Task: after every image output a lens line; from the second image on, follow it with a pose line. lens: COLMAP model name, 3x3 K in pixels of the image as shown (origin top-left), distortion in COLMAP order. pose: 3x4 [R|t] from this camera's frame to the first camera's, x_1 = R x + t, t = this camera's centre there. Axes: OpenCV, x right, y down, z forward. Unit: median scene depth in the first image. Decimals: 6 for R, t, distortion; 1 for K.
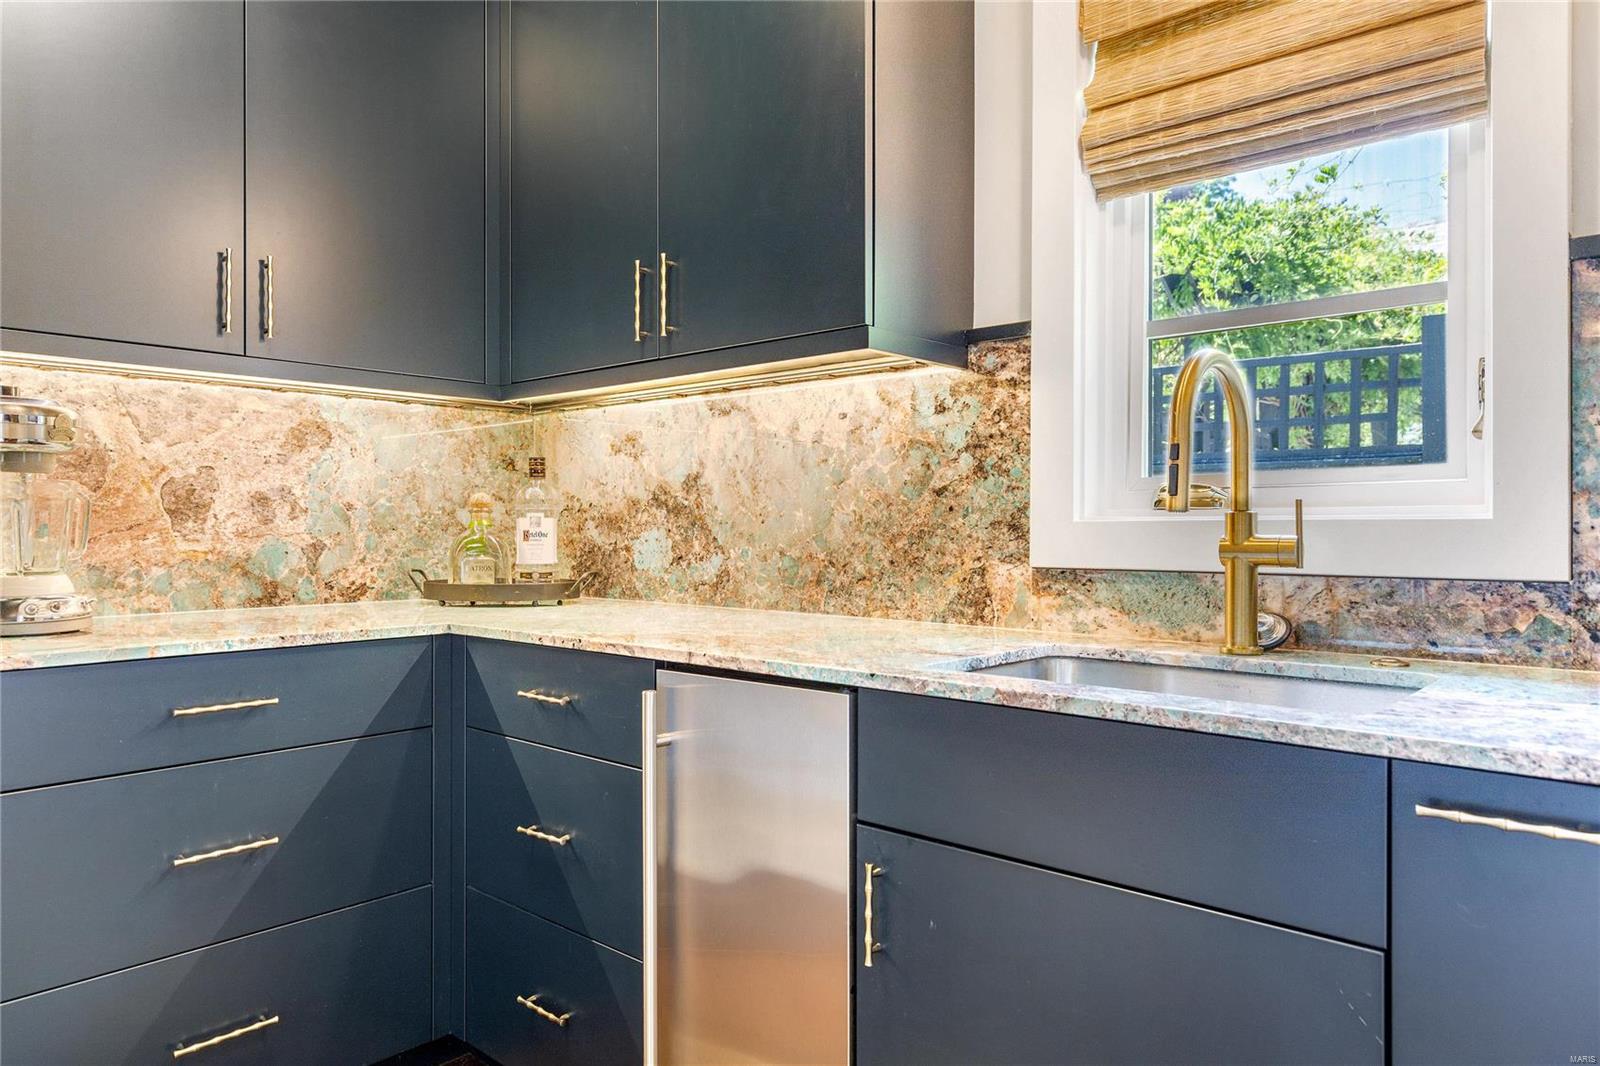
lens RADIAL K [[1025.7, 0, 797.7], [0, 1025.7, 532.3], [0, 0, 1]] dist [-0.002469, -0.005873]
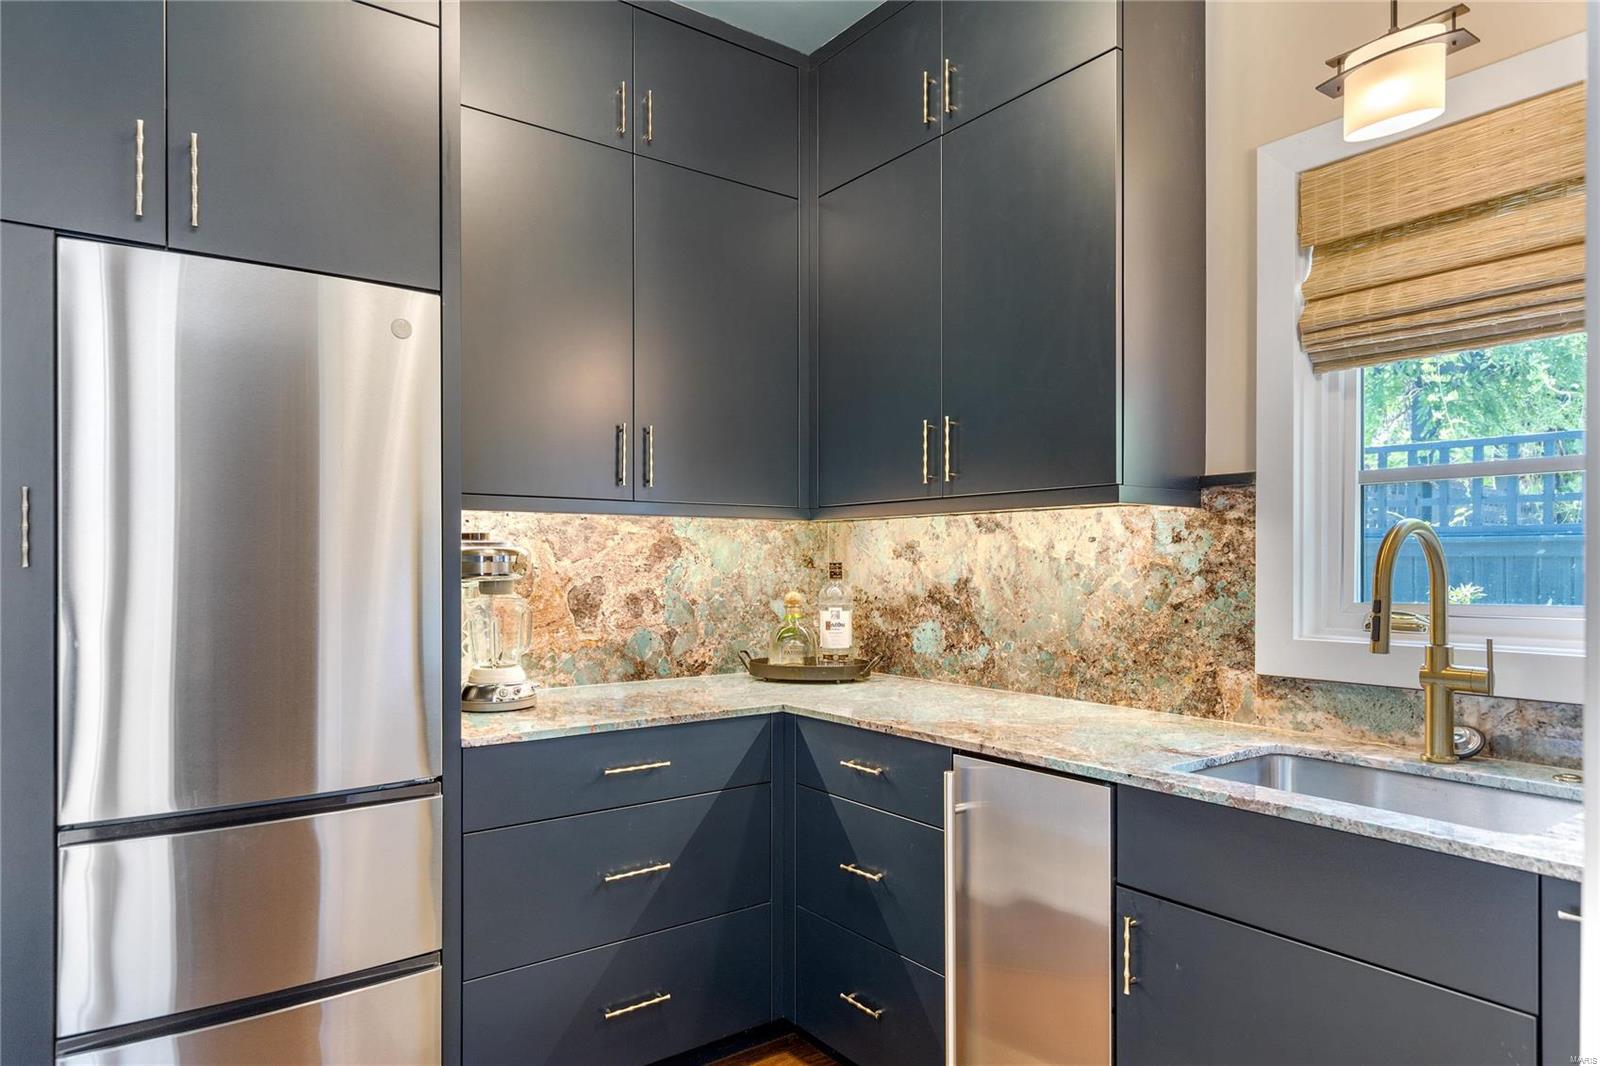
lens RADIAL K [[971.4, 0, 830.7], [0, 971.4, 563.1], [0, 0, 1]] dist [-0.006185, -0.000508]
pose [[0.982297, -0.002668, -0.187311, -0.053369], [0.003307, 0.999990, 0.003097, -0.105470], [0.187301, -0.003662, 0.982296, -0.228552]]
